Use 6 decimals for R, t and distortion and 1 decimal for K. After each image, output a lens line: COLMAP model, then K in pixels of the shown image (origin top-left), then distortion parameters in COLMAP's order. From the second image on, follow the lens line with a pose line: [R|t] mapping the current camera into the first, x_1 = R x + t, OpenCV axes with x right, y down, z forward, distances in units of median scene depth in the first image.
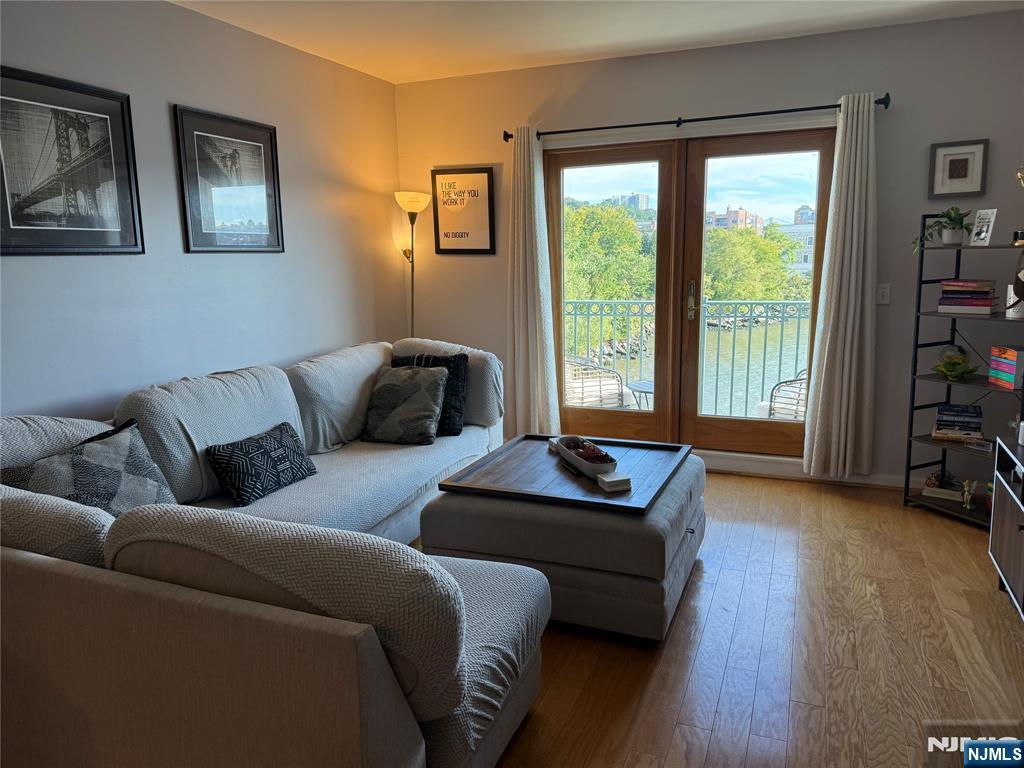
lens RADIAL K [[719.6, 0, 515.4], [0, 719.6, 392.5], [0, 0, 1]] dist [0.051733, -0.072681]
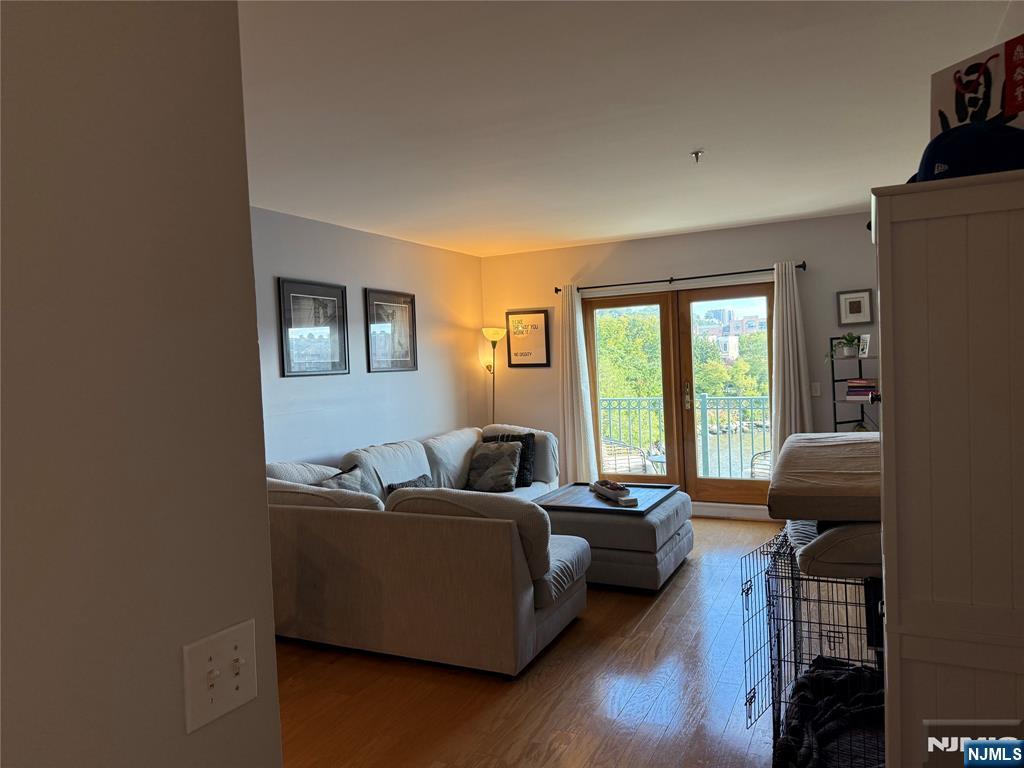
lens RADIAL K [[719.6, 0, 502.2], [0, 719.6, 383.1], [0, 0, 1]] dist [0.051733, -0.072681]
pose [[0.996593, -0.019924, -0.080032, -0.011109], [0.007063, 0.987435, -0.157870, 0.082098], [0.082172, 0.156767, 0.984211, -0.518263]]
